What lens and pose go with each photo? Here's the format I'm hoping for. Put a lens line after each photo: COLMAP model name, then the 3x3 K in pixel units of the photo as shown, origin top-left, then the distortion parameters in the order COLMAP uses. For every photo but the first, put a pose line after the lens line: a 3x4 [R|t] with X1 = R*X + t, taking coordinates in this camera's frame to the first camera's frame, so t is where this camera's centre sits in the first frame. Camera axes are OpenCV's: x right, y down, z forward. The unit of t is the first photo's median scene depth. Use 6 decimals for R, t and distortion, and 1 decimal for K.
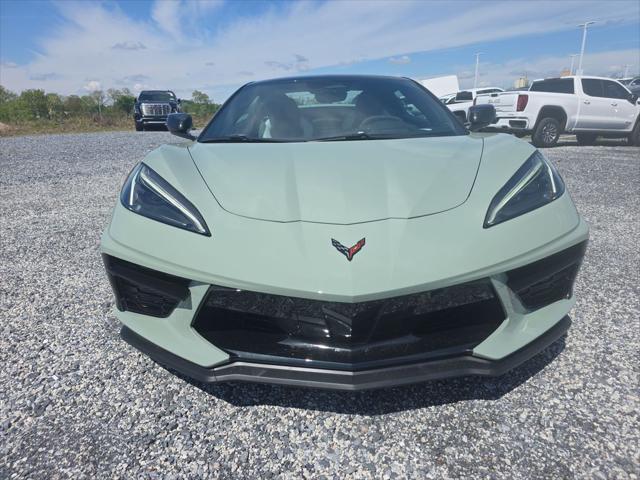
lens RADIAL K [[429.3, 0, 315.3], [0, 429.3, 238.2], [0, 0, 1]] dist [0.049671, -0.040287]
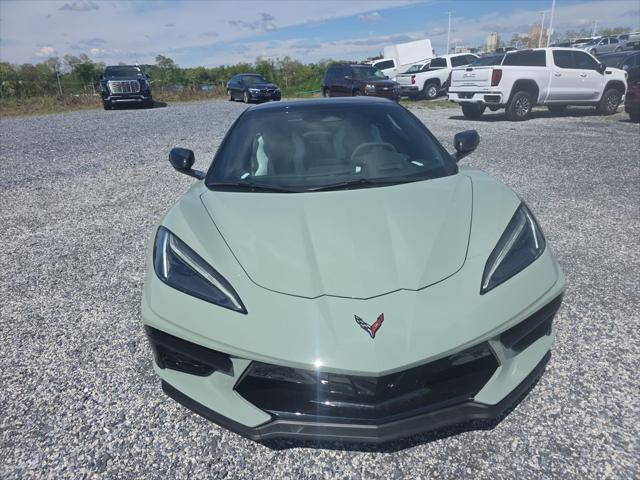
lens RADIAL K [[428.2, 0, 317.5], [0, 428.2, 241.2], [0, 0, 1]] dist [0.056967, -0.047393]
pose [[0.997403, -0.047197, 0.054401, -0.093272], [0.042397, 0.995372, 0.086233, -0.243345], [-0.058219, -0.083703, 0.994789, -0.110082]]
